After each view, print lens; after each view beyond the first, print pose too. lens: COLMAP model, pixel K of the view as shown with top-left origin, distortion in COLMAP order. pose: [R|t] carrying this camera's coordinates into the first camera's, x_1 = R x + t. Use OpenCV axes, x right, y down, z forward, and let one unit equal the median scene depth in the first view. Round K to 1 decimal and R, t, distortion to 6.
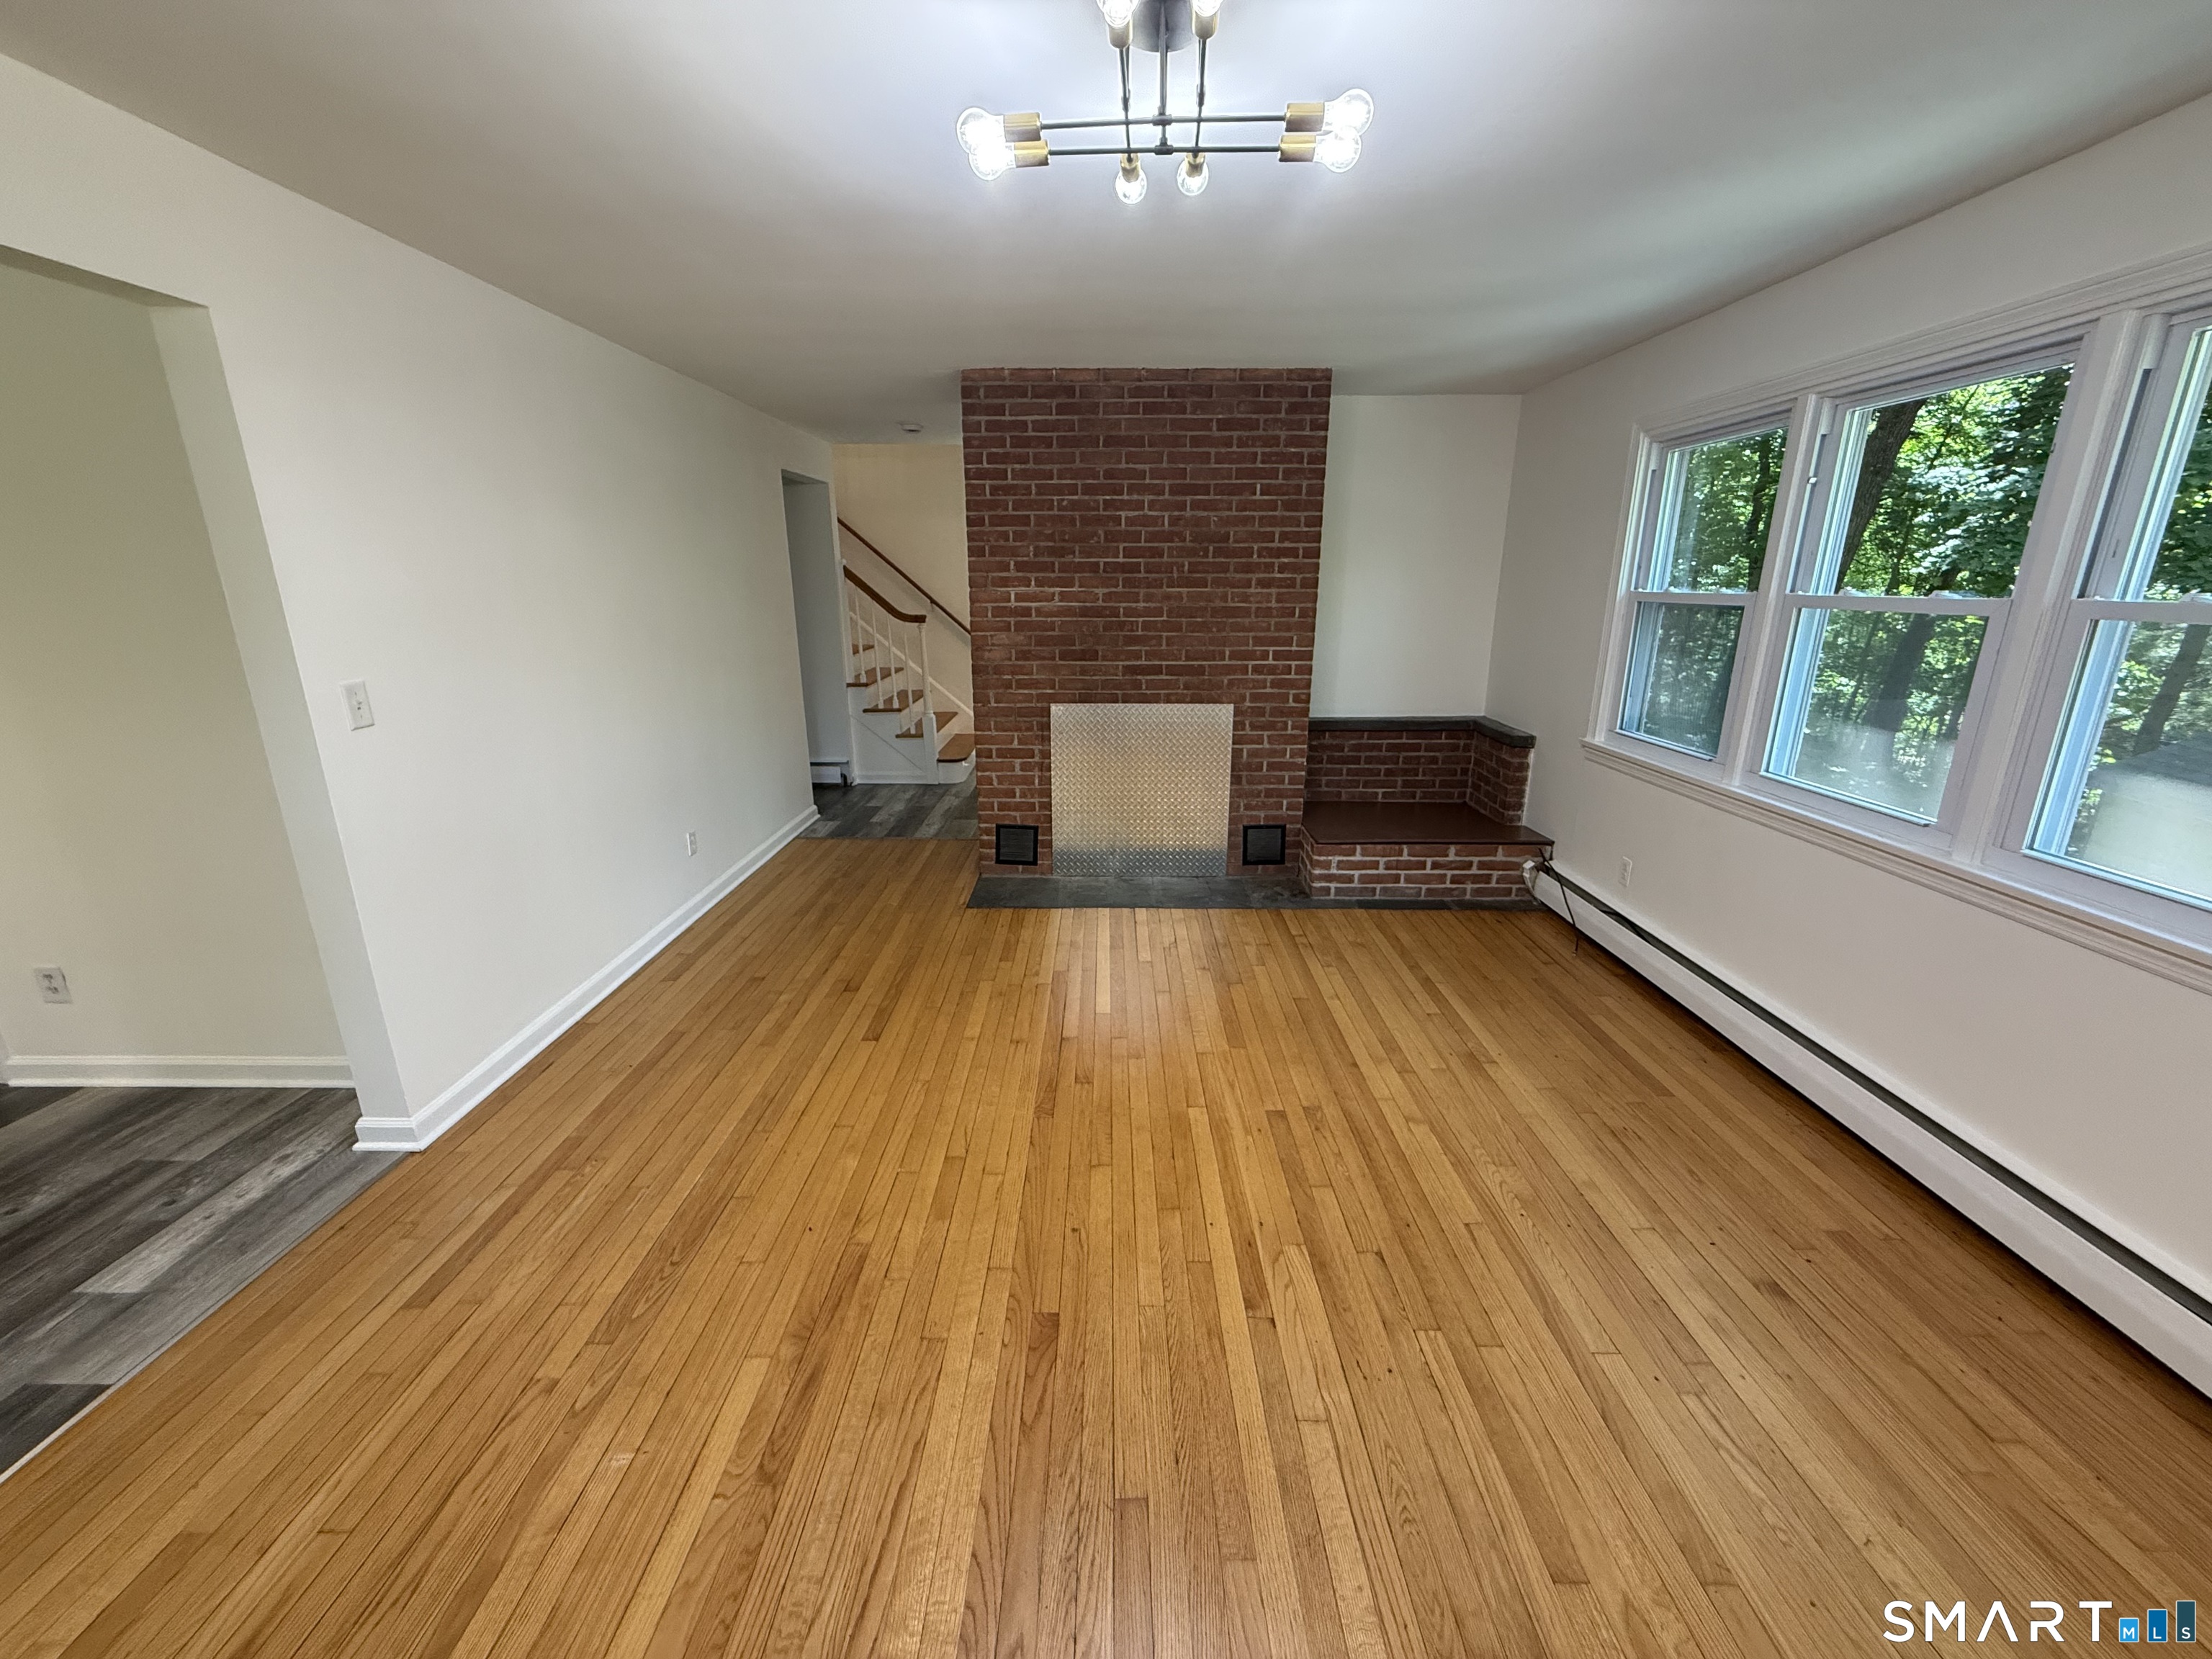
lens RADIAL K [[885.6, 0, 1101.4], [0, 885.6, 832.6], [0, 0, 1]] dist [-0.003204, 0.001237]
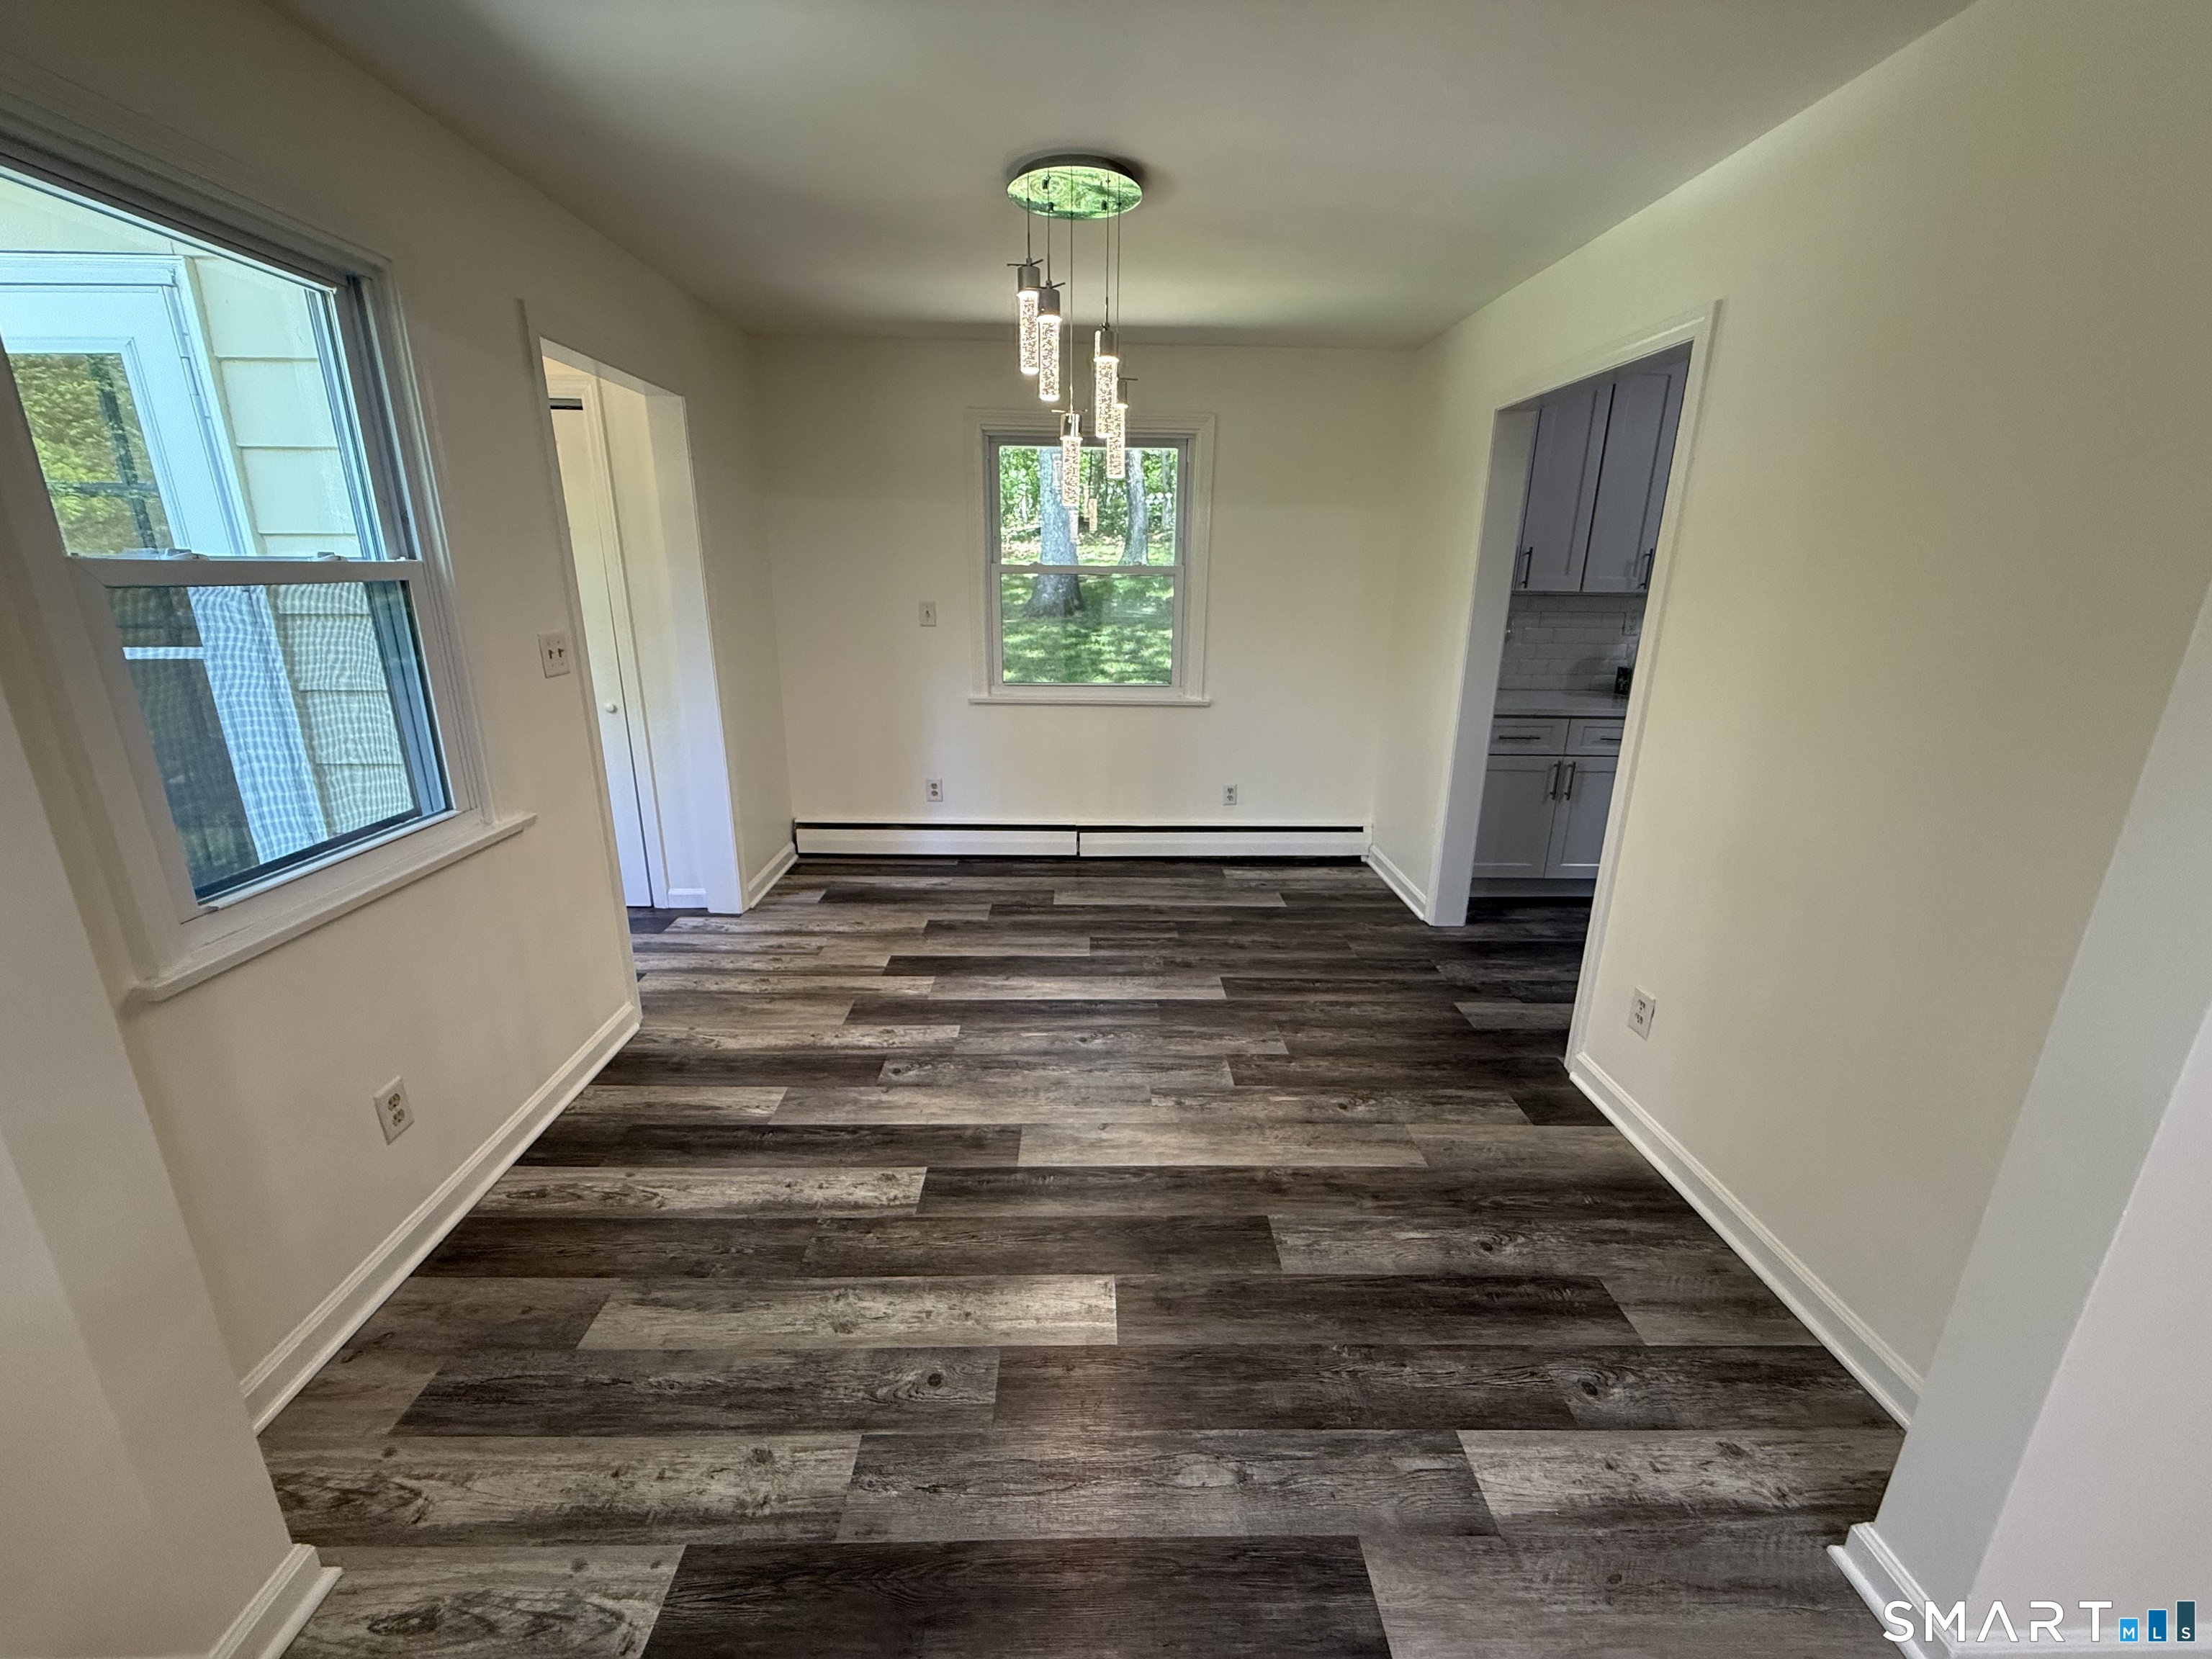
lens RADIAL K [[885.6, 0, 1096.0], [0, 885.6, 822.0], [0, 0, 1]] dist [-0.003204, 0.001237]
pose [[0.031822, 0.293353, -0.955474, -0.468404], [-0.281438, 0.919908, 0.273060, -0.101095], [0.959052, 0.260217, 0.111834, 0.371034]]
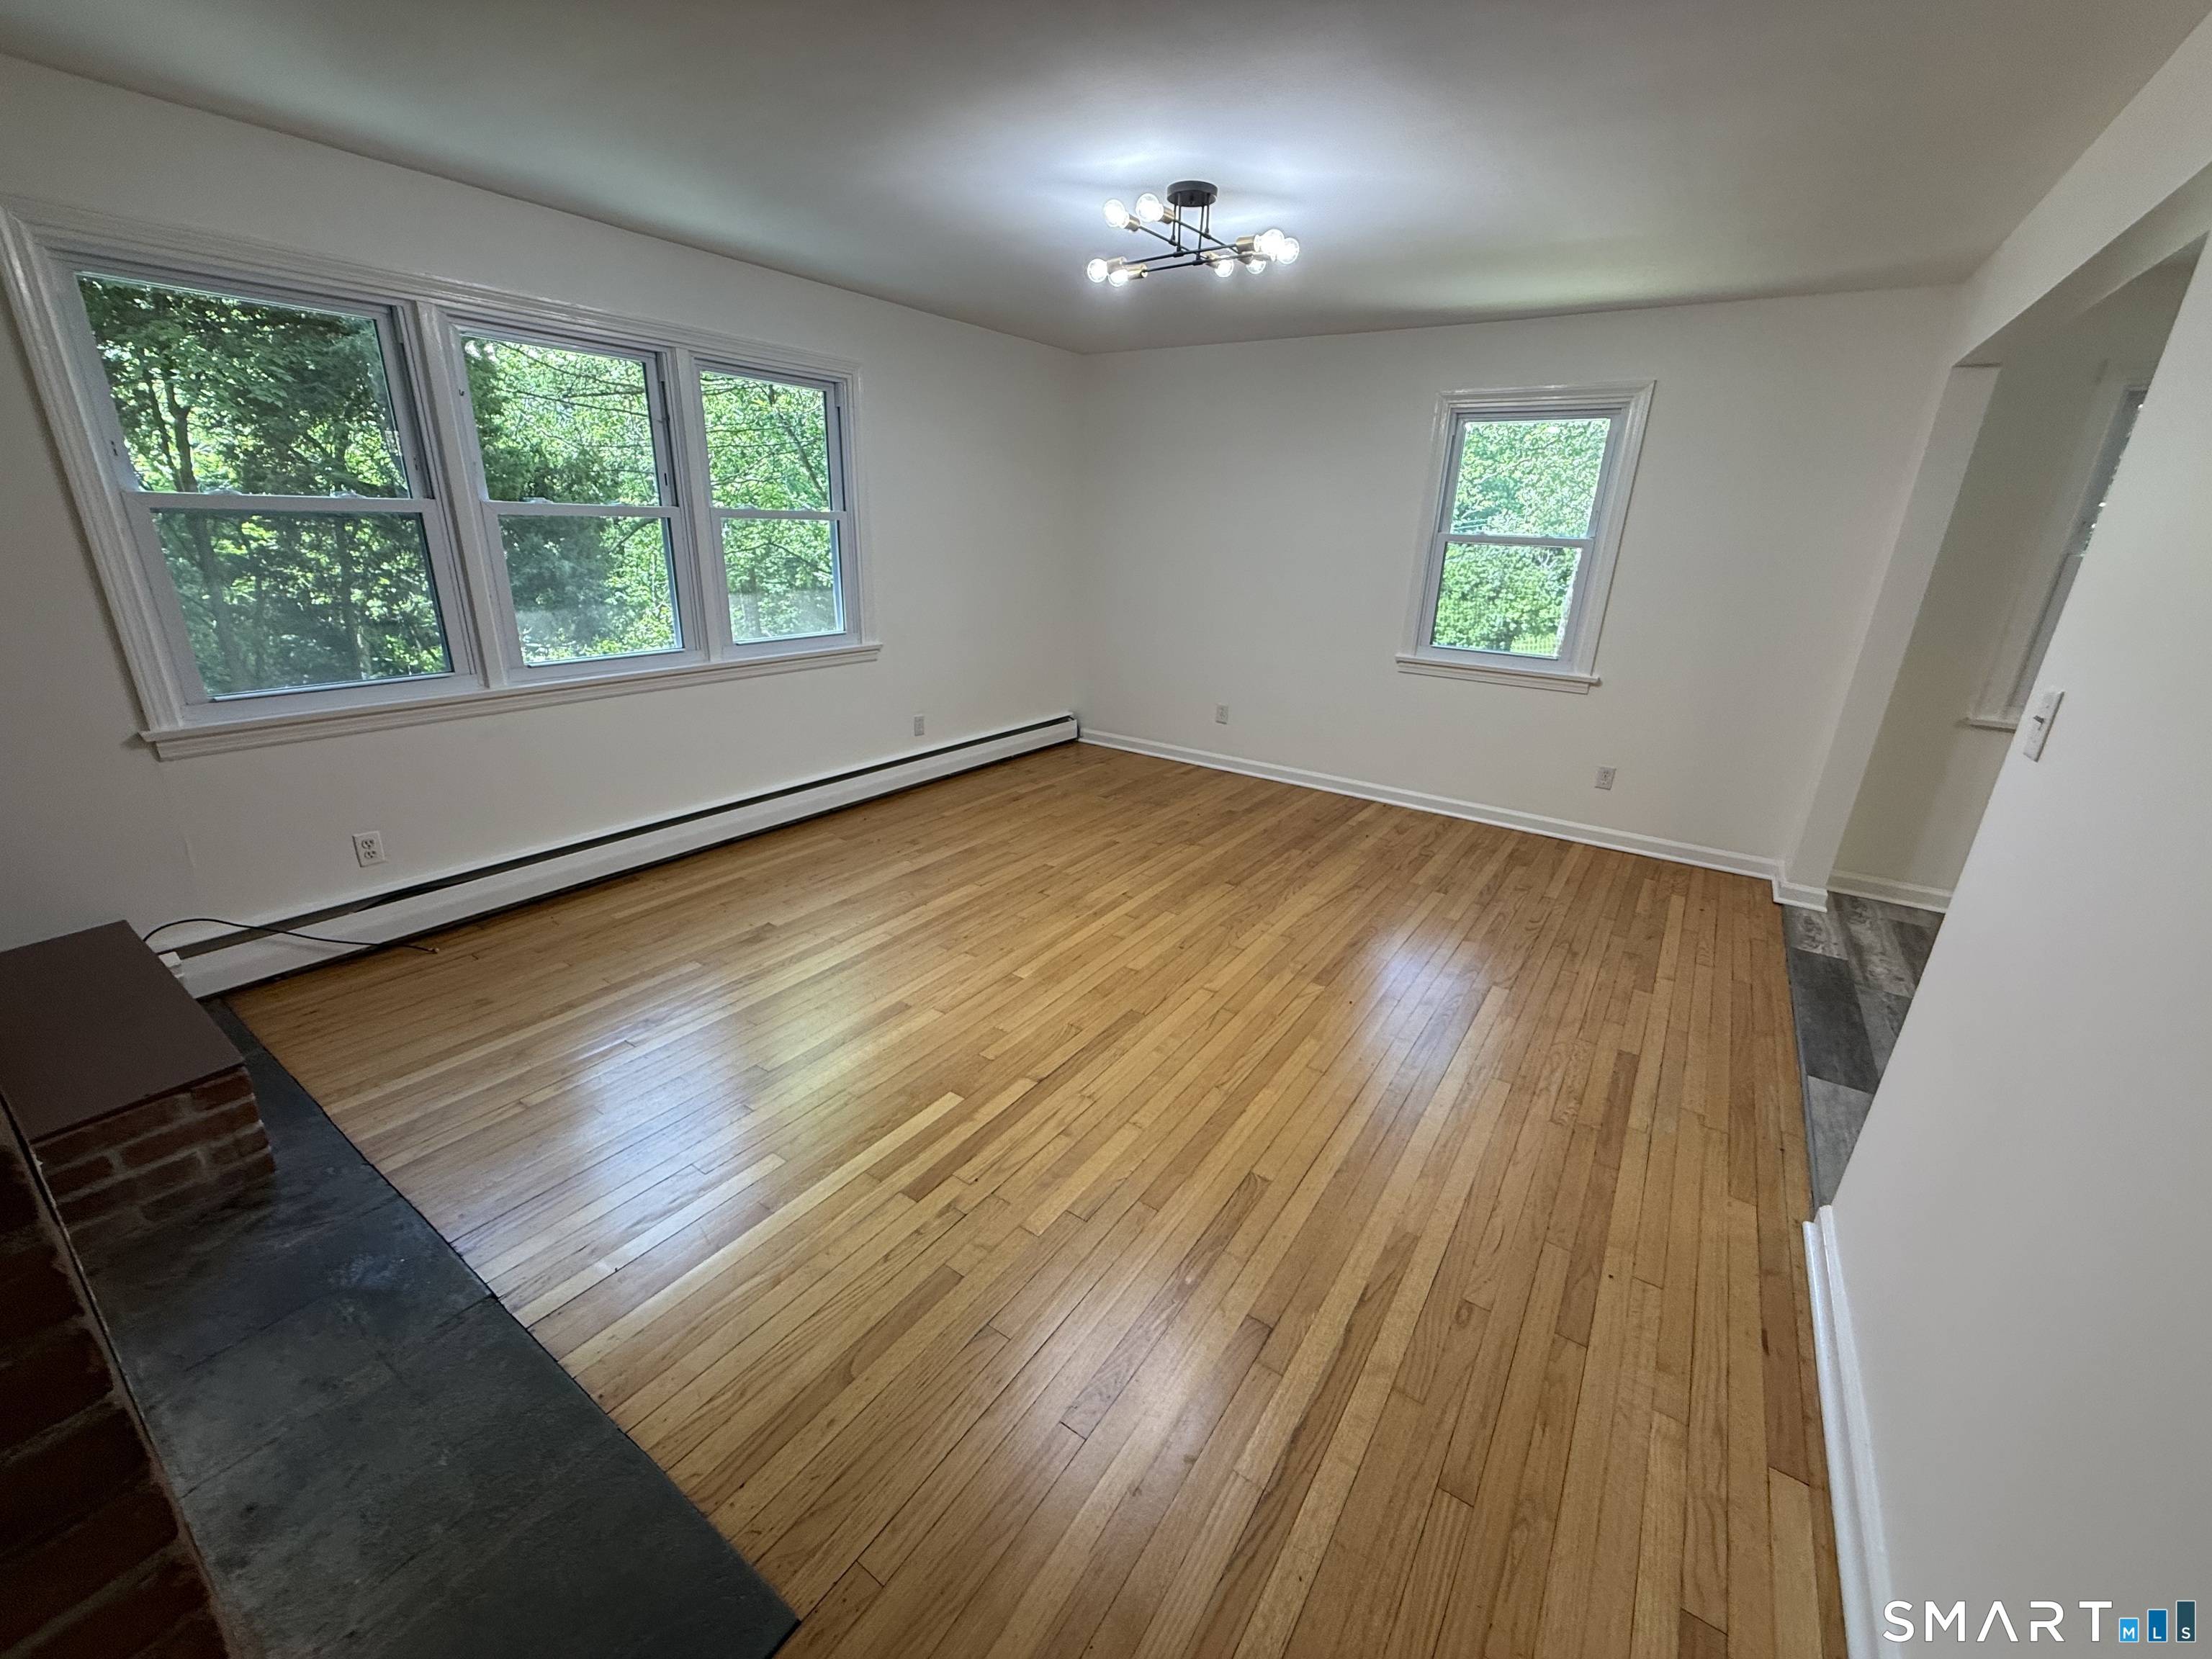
lens RADIAL K [[885.6, 0, 1112.4], [0, 885.6, 823.5], [0, 0, 1]] dist [-0.003204, 0.001237]
pose [[-0.836665, -0.202609, 0.508863, -0.593347], [0.120951, 0.837783, 0.532439, -0.495395], [-0.534194, 0.507020, -0.676437, 1.784812]]
